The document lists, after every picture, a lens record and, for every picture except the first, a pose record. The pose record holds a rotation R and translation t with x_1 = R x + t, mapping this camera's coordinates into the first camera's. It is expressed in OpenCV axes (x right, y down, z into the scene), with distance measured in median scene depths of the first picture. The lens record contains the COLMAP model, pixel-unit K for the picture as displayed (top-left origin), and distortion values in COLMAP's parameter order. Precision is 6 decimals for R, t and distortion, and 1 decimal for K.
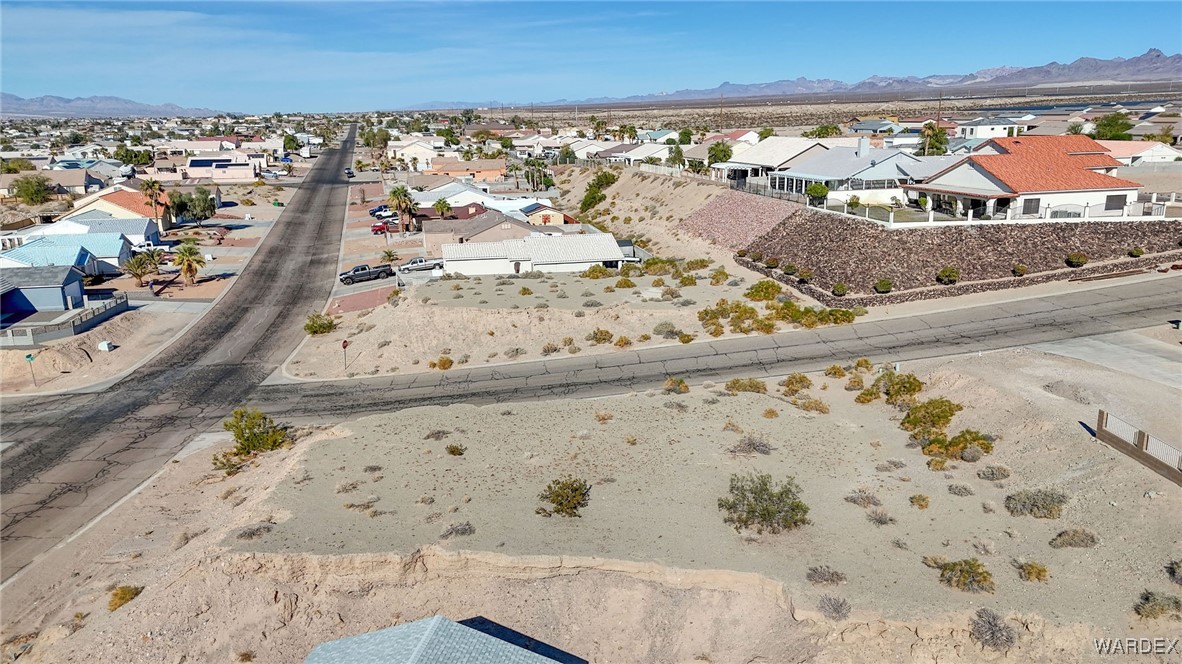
lens RADIAL K [[868.3, 0, 591.0], [0, 868.3, 332.0], [0, 0, 1]] dist [0.073782, -0.071013]
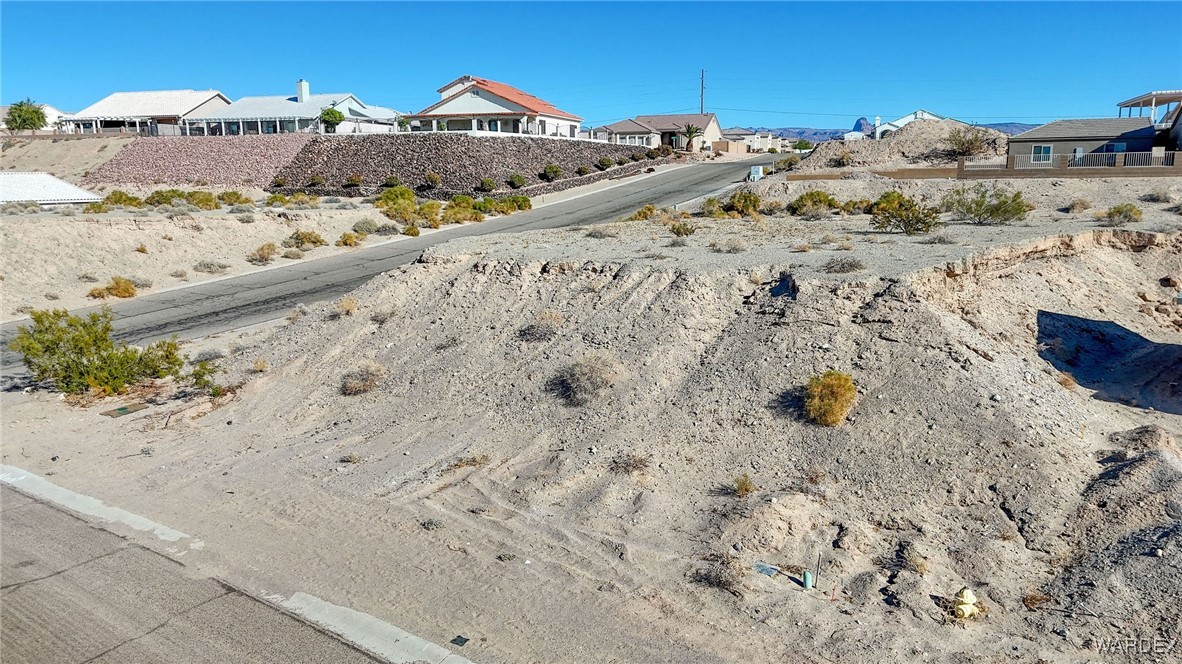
lens RADIAL K [[860.8, 0, 591.0], [0, 860.8, 332.0], [0, 0, 1]] dist [0.114161, -0.147063]
pose [[0.555381, -0.135858, 0.820424, -0.375039], [0.197325, 0.979918, 0.028692, 0.086452], [-0.807846, 0.145955, 0.571036, 0.315359]]
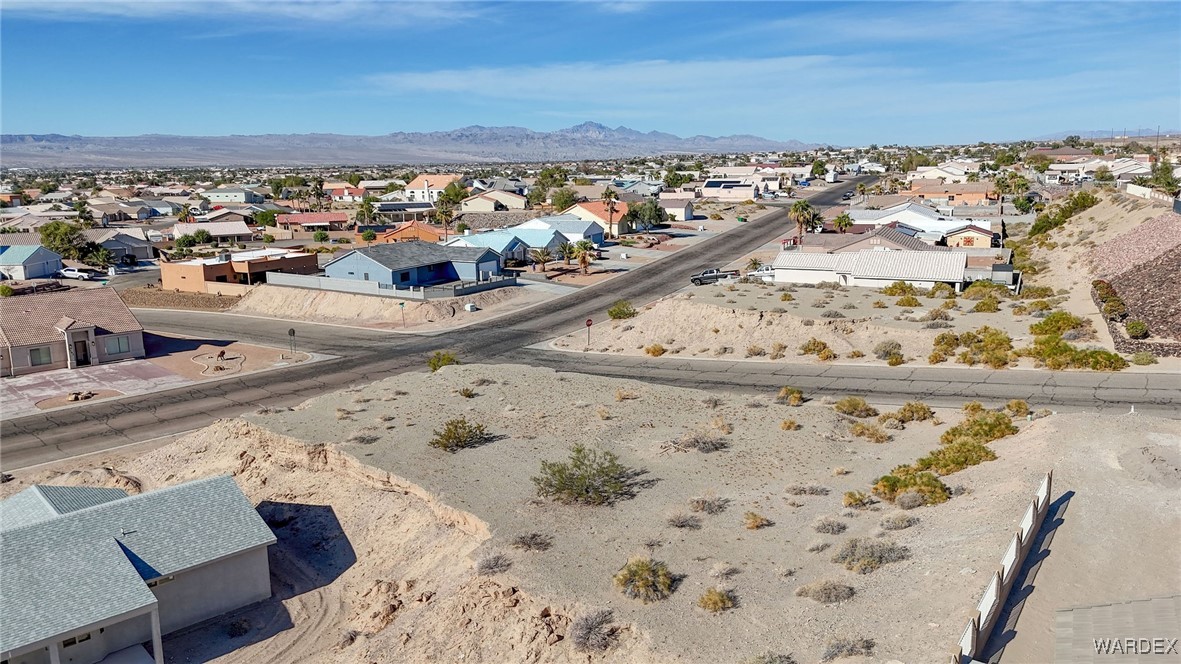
lens RADIAL K [[867.6, 0, 590.5], [0, 867.6, 332.0], [0, 0, 1]] dist [0.073782, -0.071013]
pose [[0.792507, 0.121834, -0.597570, 0.302421], [-0.143316, 0.989608, 0.011696, 0.009984], [0.592785, 0.076372, 0.801731, 0.085653]]
